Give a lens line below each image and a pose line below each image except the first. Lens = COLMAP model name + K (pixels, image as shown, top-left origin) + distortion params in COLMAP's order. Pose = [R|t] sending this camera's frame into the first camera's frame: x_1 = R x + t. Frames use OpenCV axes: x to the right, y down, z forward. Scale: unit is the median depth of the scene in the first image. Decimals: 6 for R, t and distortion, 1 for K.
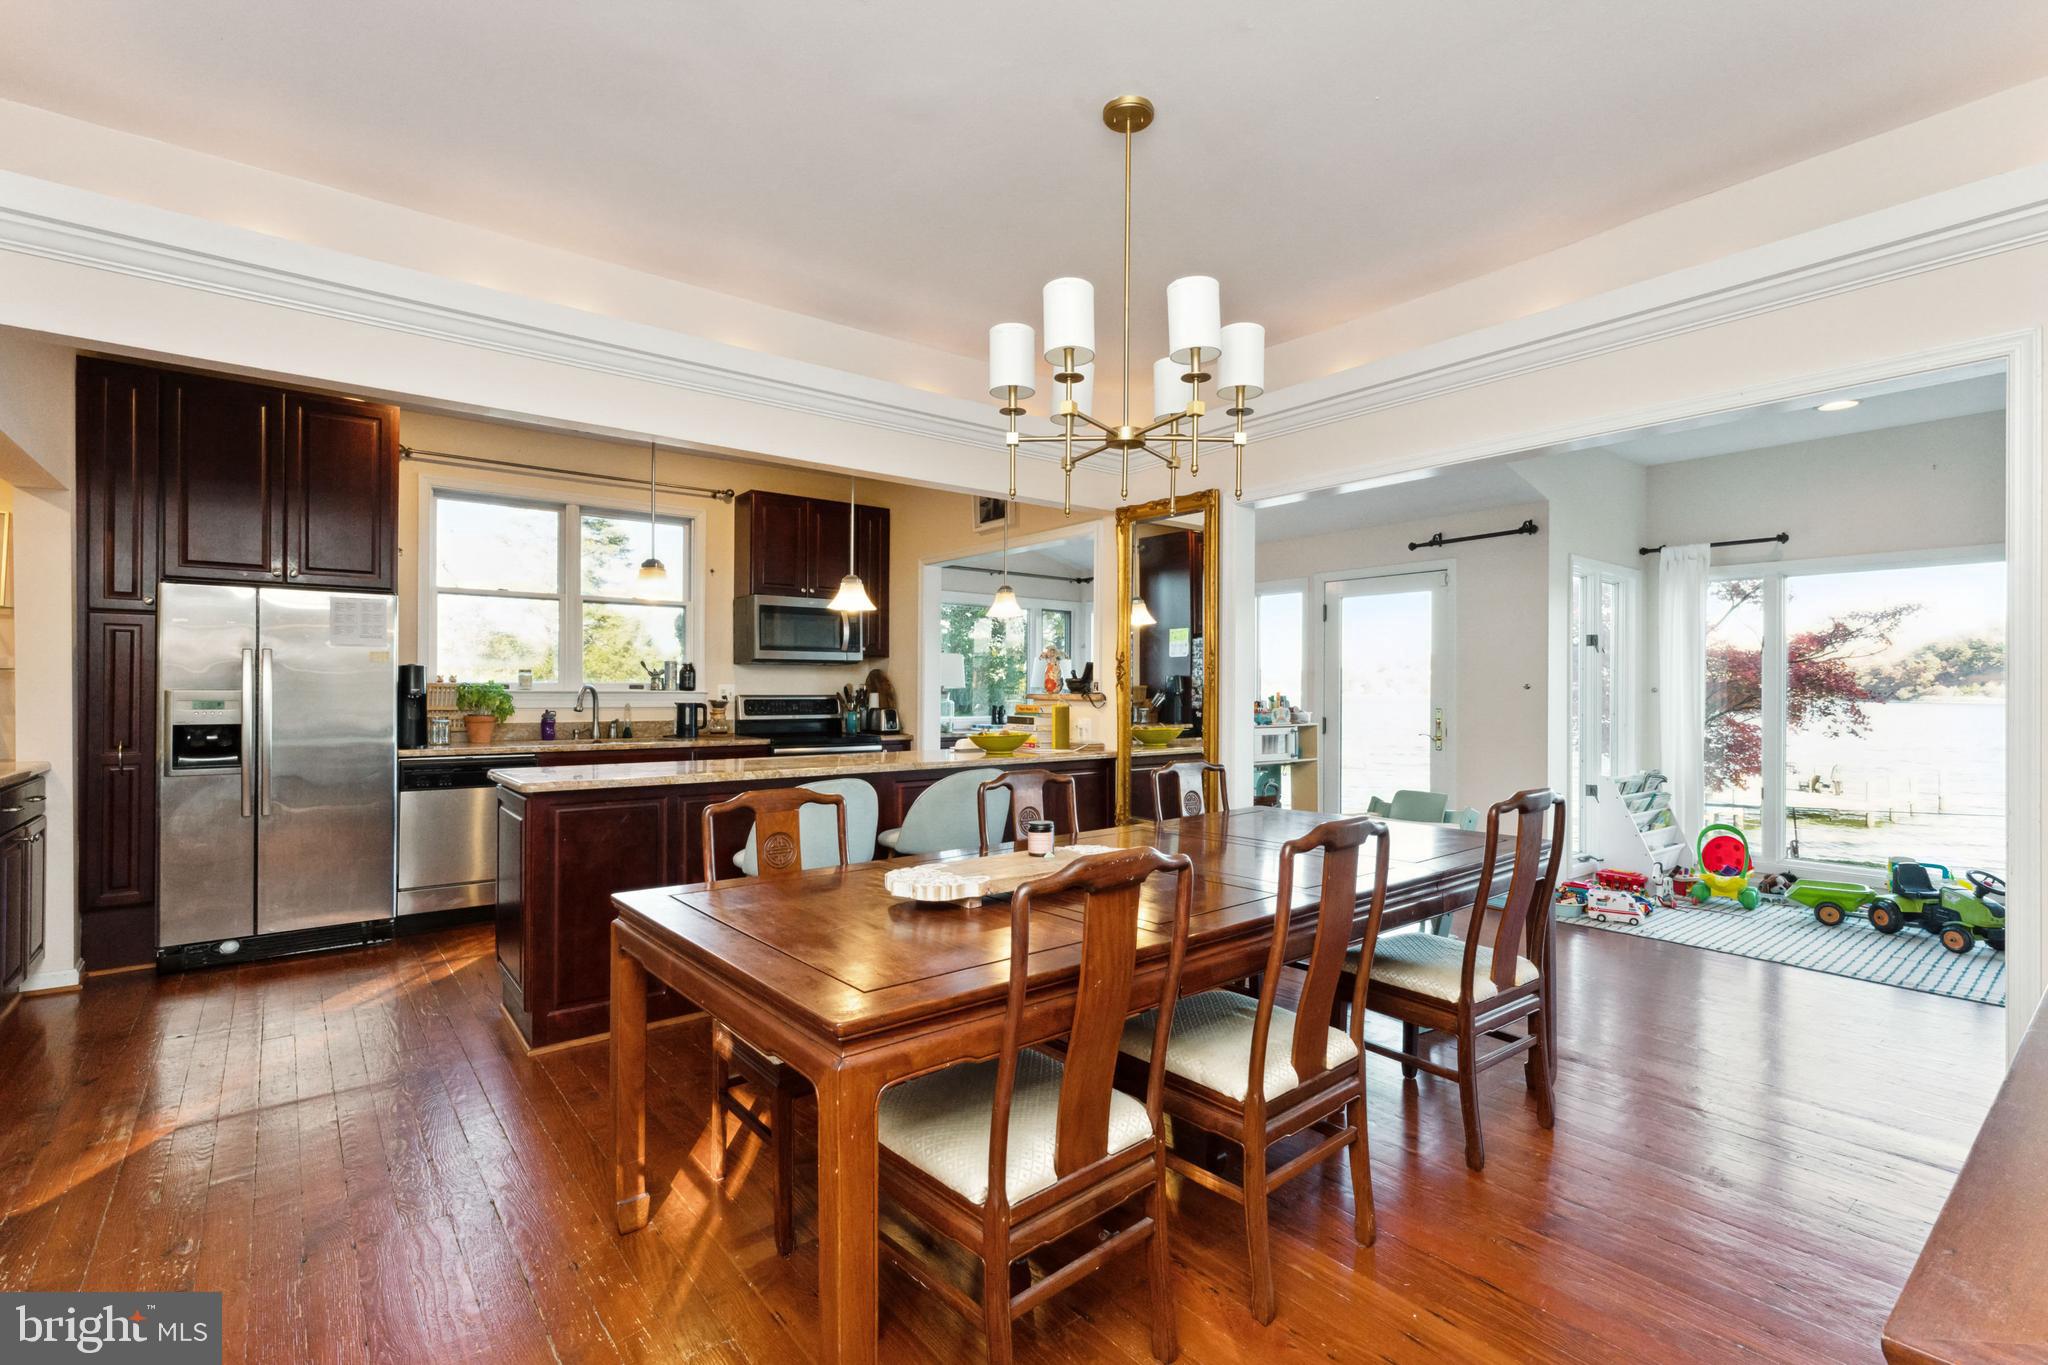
lens RADIAL K [[915.9, 0, 1021.3], [0, 915.9, 687.7], [0, 0, 1]] dist [-0.001750, -0.001556]
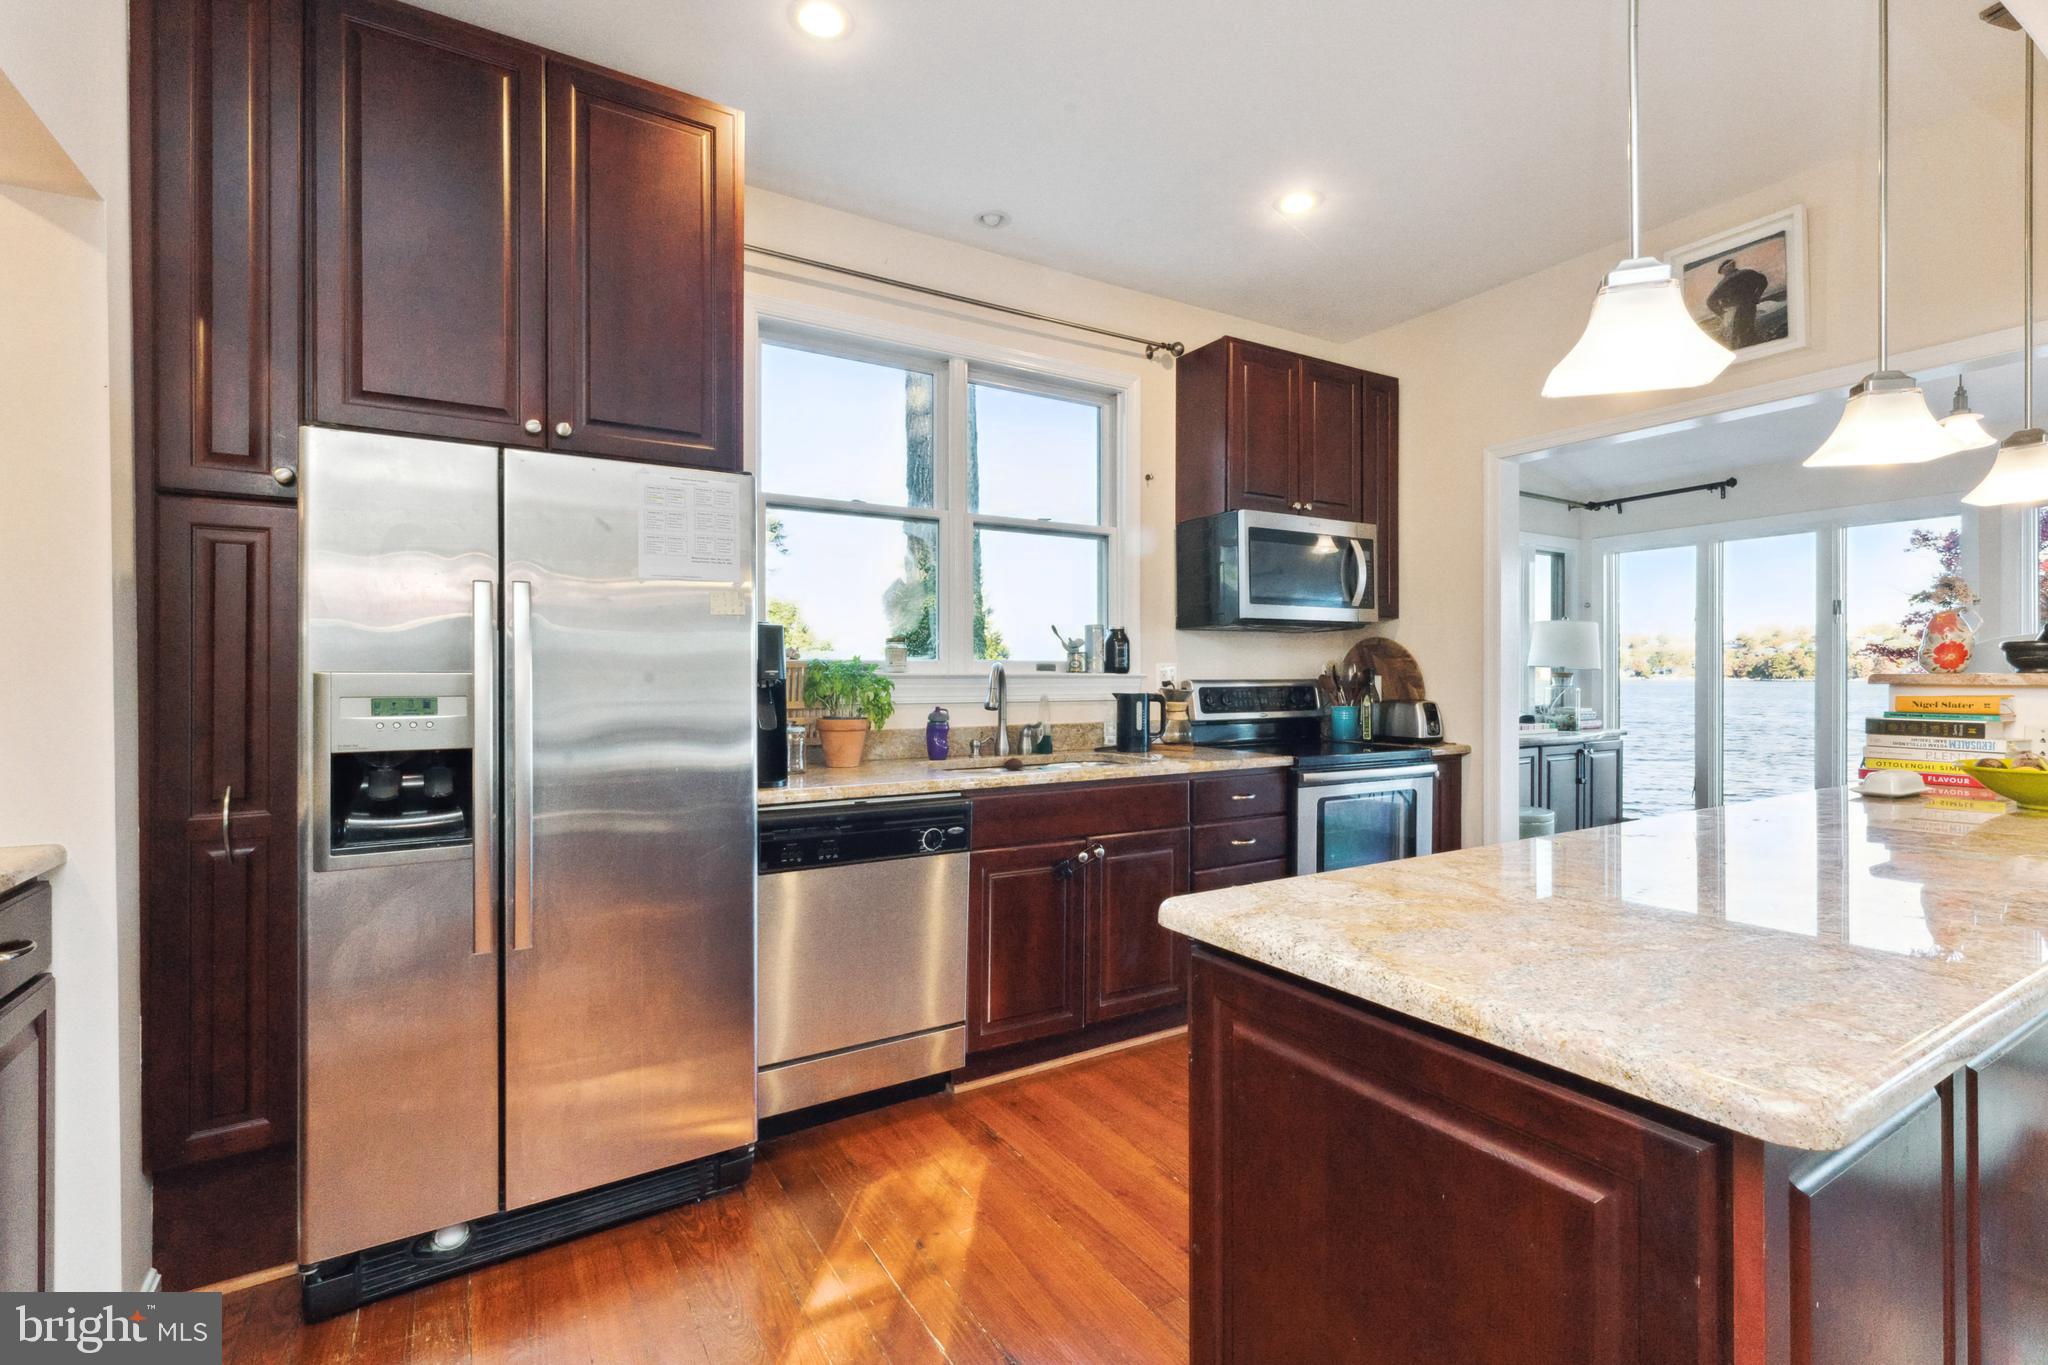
lens RADIAL K [[915.9, 0, 1027.0], [0, 915.9, 676.2], [0, 0, 1]] dist [-0.001750, -0.001556]
pose [[0.990775, -0.003240, -0.135478, -0.454666], [0.003863, 0.999983, 0.004335, 0.003106], [0.135462, -0.004818, 0.990771, 0.515423]]
